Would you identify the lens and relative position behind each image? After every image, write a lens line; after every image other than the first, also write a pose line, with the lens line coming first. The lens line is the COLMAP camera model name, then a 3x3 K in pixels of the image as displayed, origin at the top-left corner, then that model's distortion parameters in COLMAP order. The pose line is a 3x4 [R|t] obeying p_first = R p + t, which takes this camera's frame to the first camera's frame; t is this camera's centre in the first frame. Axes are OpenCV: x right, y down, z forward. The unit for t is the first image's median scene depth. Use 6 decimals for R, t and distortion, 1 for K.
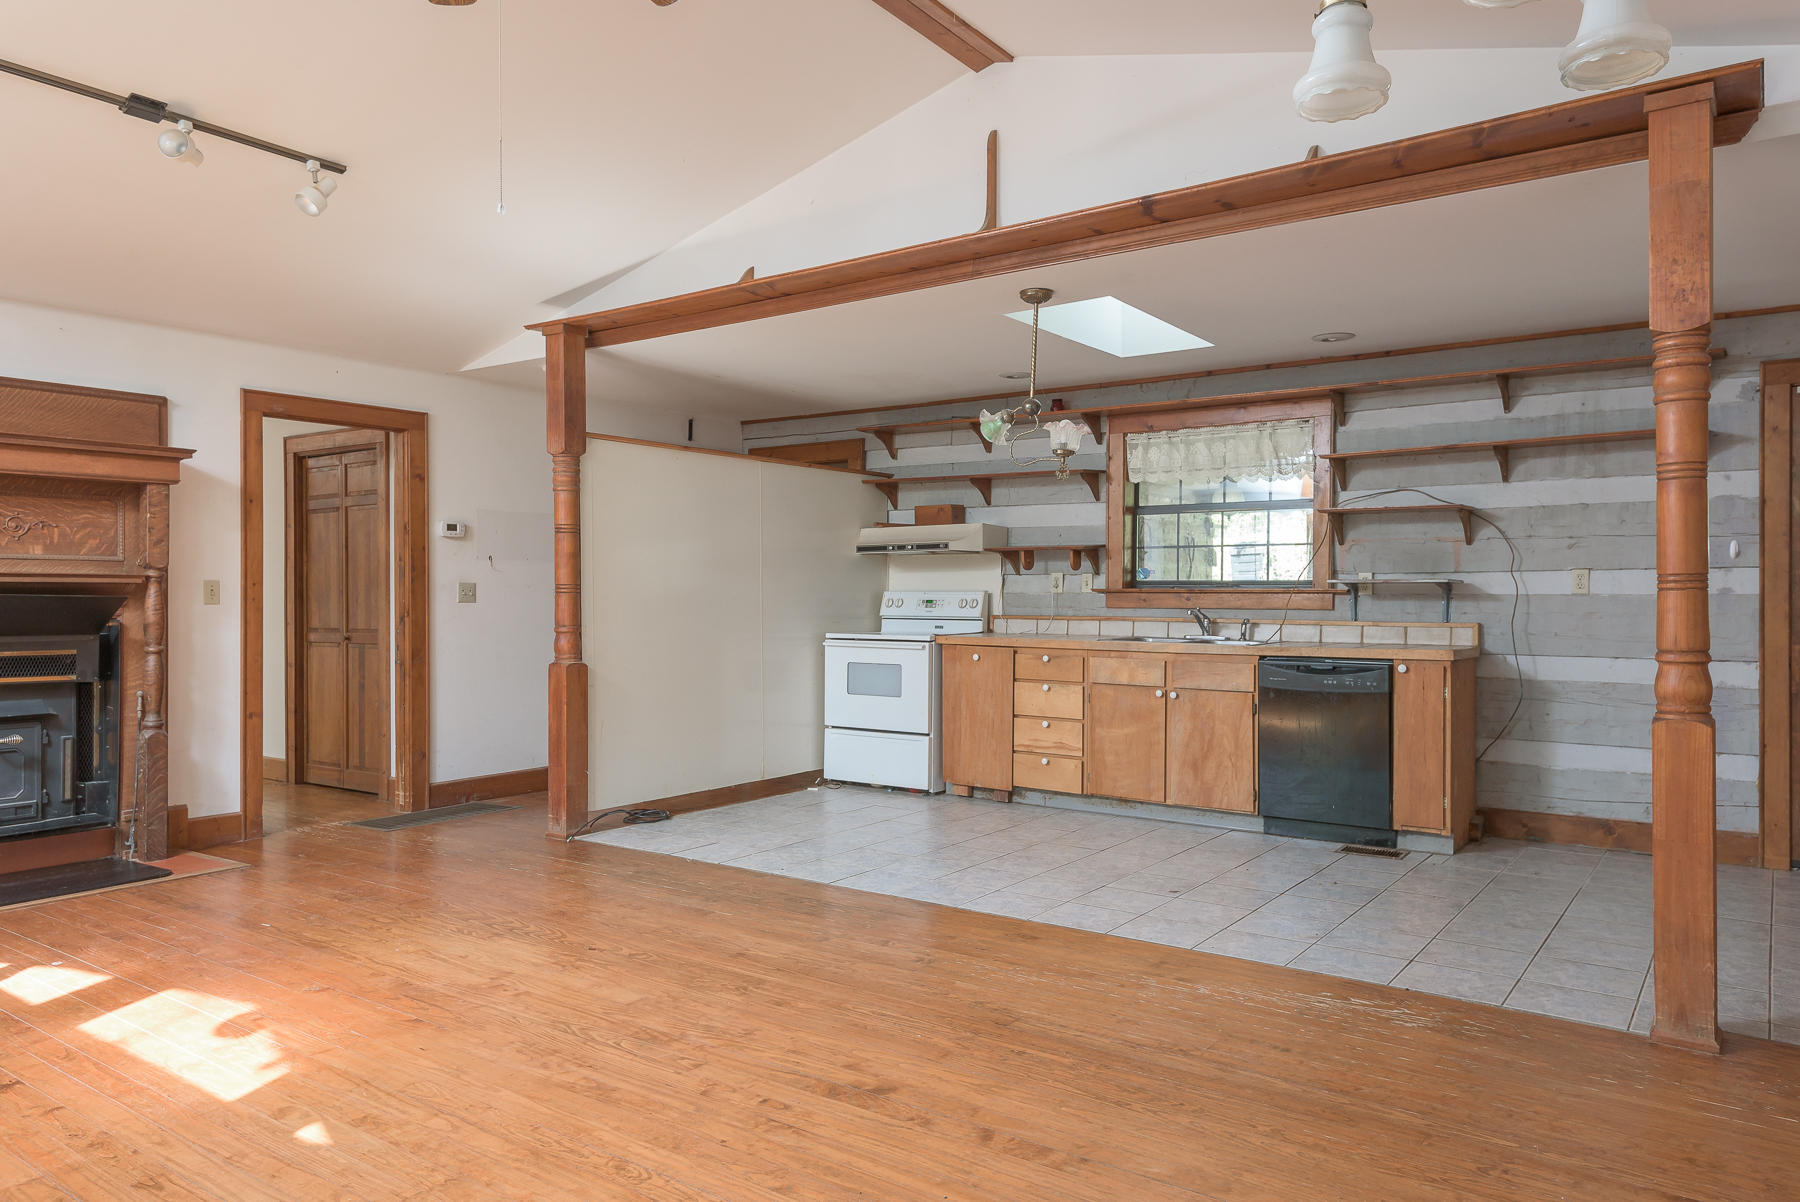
lens RADIAL K [[1193.8, 0, 902.1], [0, 1193.8, 601.3], [0, 0, 1]] dist [0.037177, -0.012470]
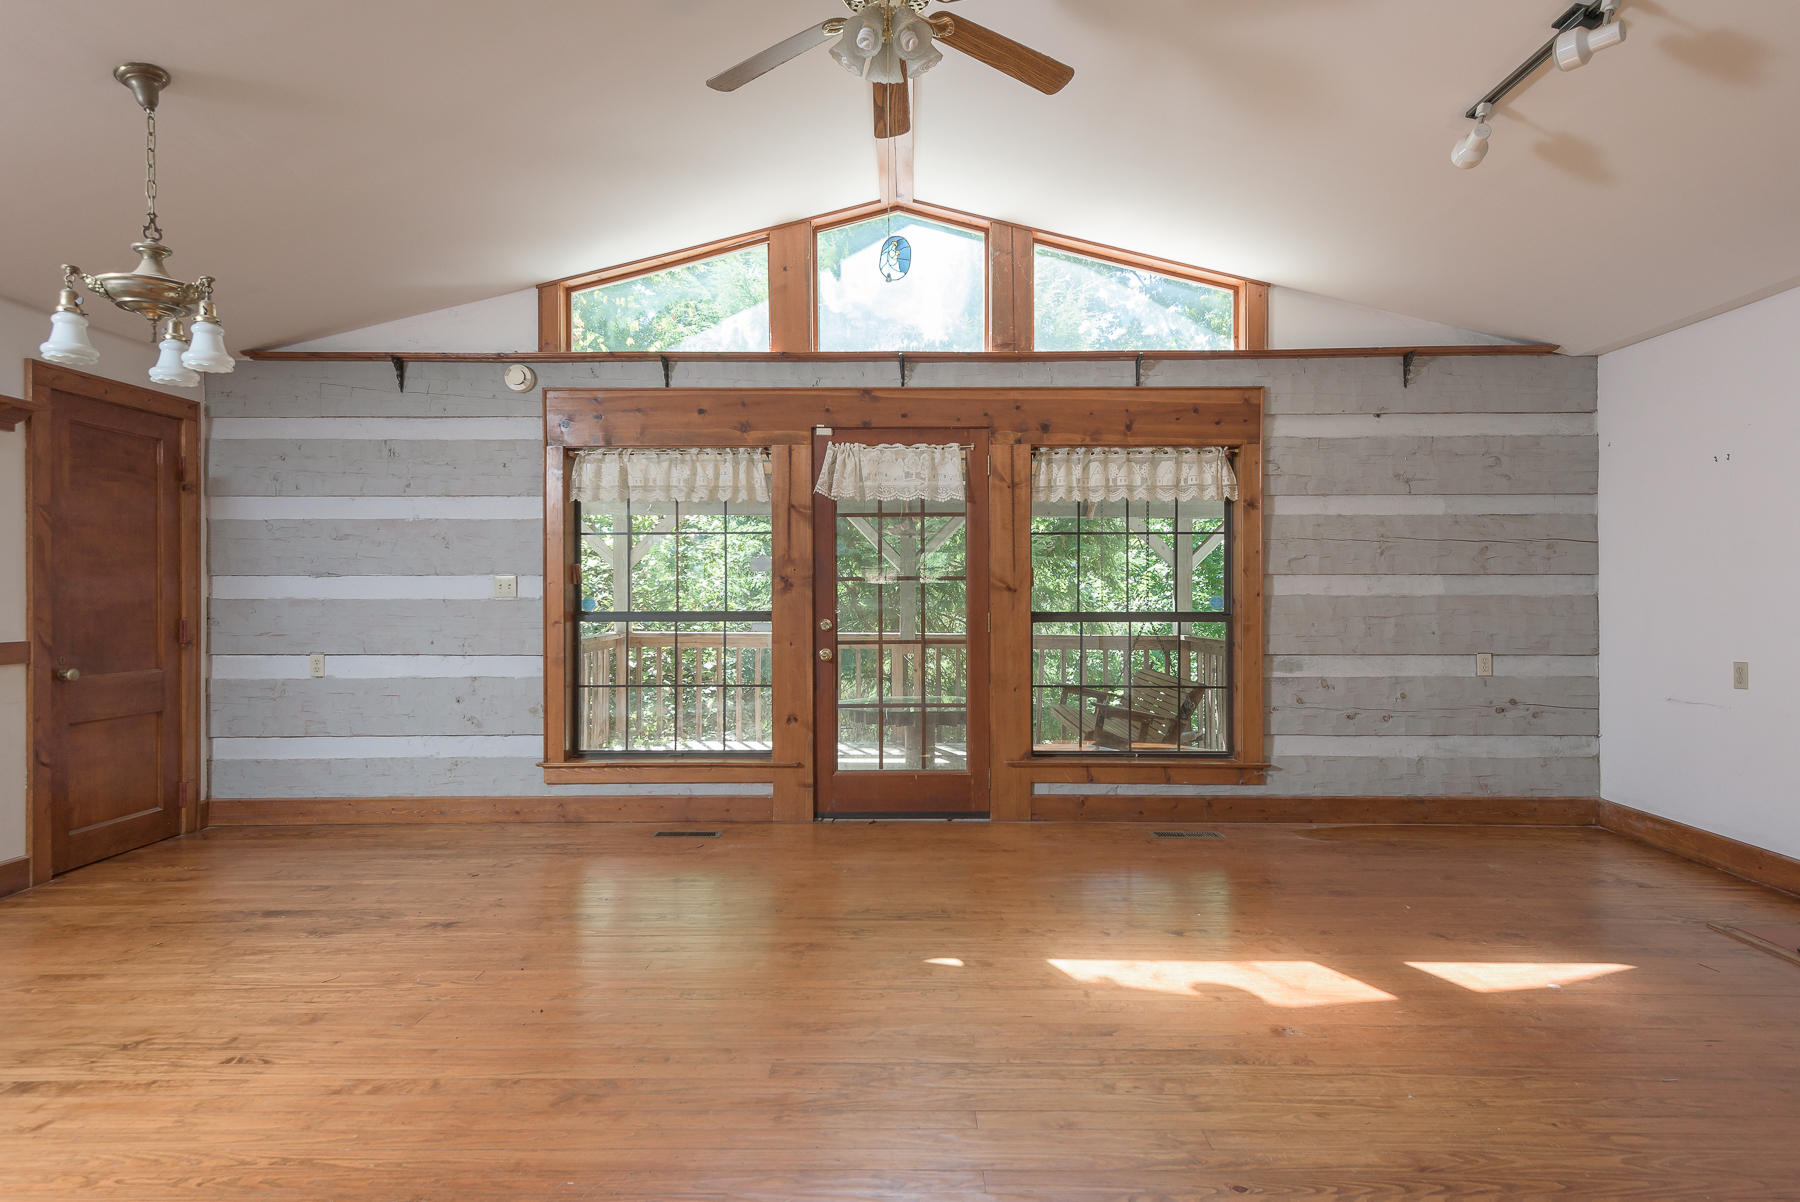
lens RADIAL K [[1000.6, 0, 912.9], [0, 1000.6, 605.9], [0, 0, 1]] dist [0.032702, -0.003371]
pose [[-0.808683, 0.006269, -0.588212, 0.120625], [-0.001245, 0.999923, 0.012369, -0.005493], [0.588244, 0.010735, -0.808612, 0.925938]]
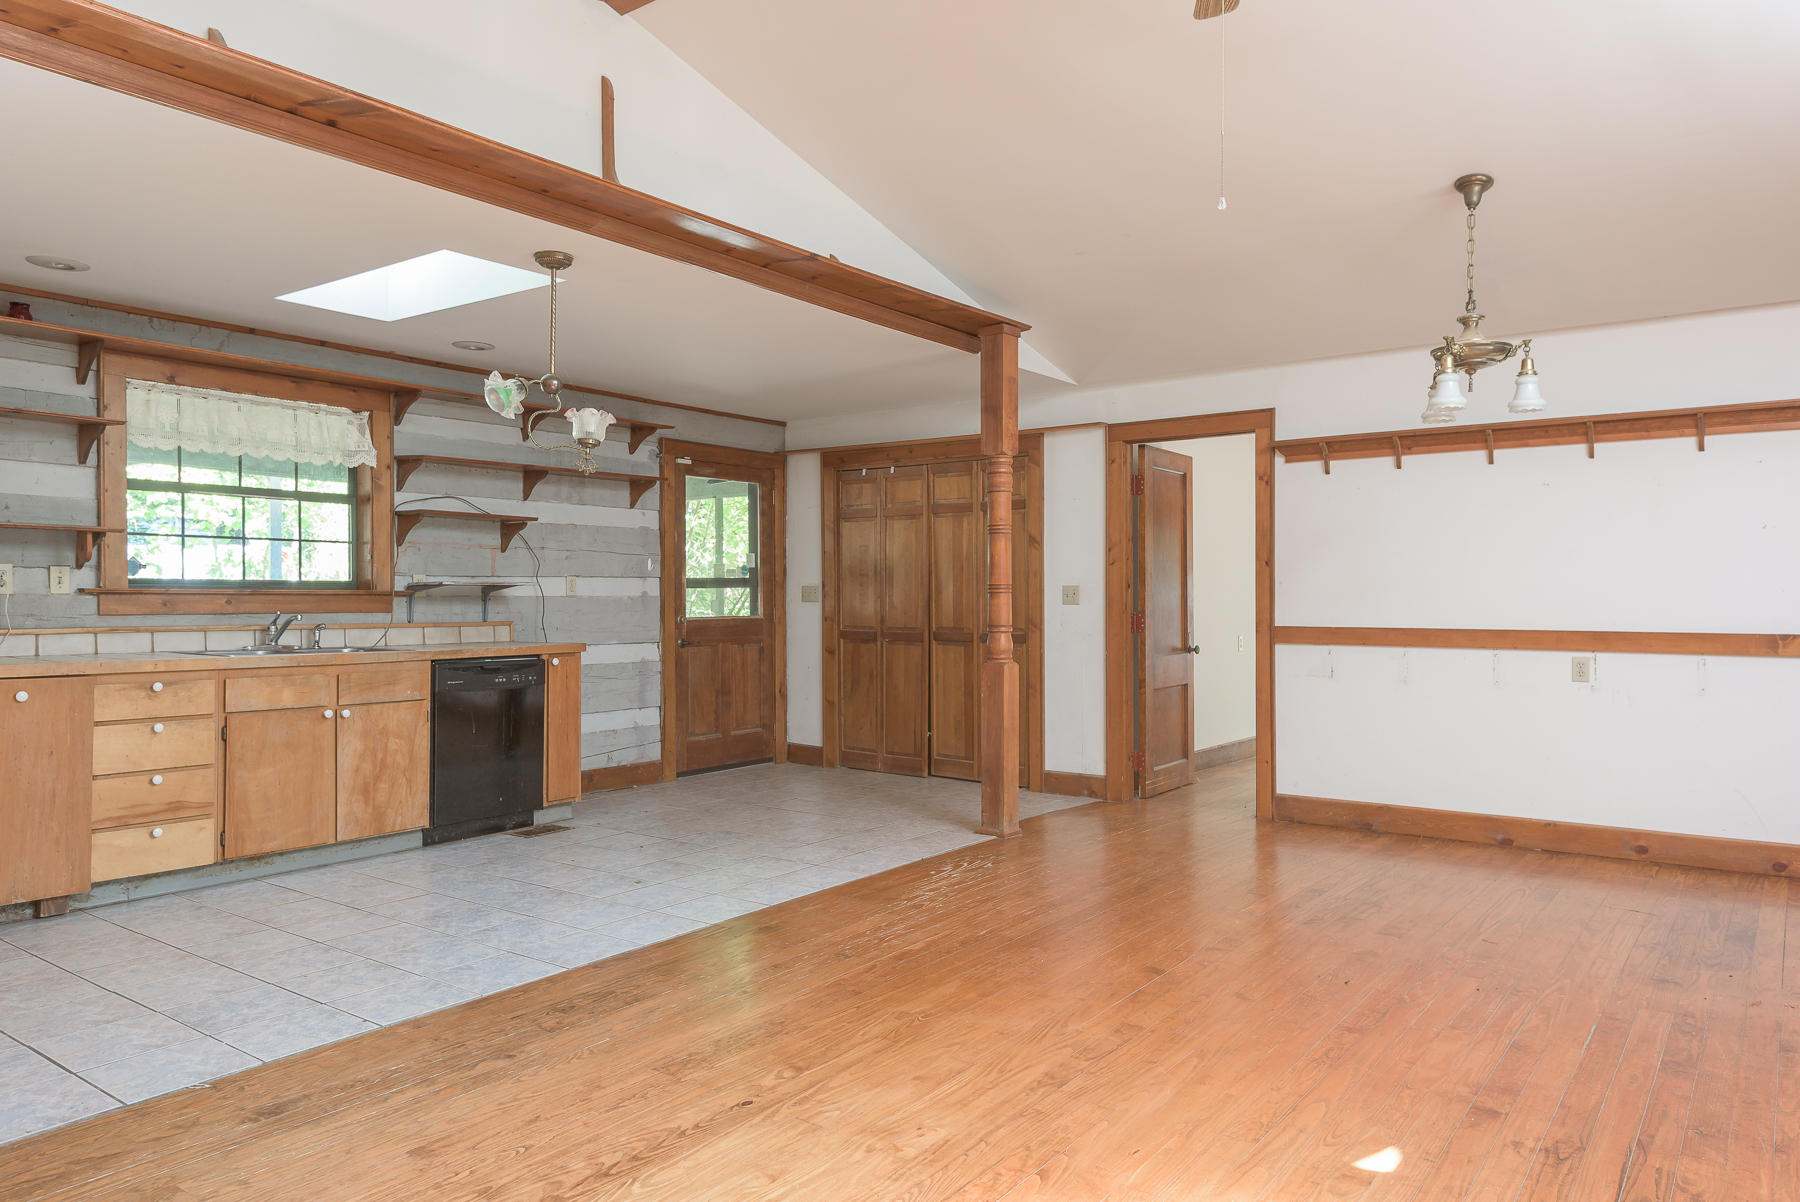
lens RADIAL K [[1193.8, 0, 886.5], [0, 1193.8, 600.4], [0, 0, 1]] dist [0.037177, -0.012470]
pose [[0.022697, -0.003352, 0.999737, -0.673504], [0.007138, 0.999969, 0.003191, -0.002931], [-0.999717, 0.007063, 0.022720, 0.636106]]
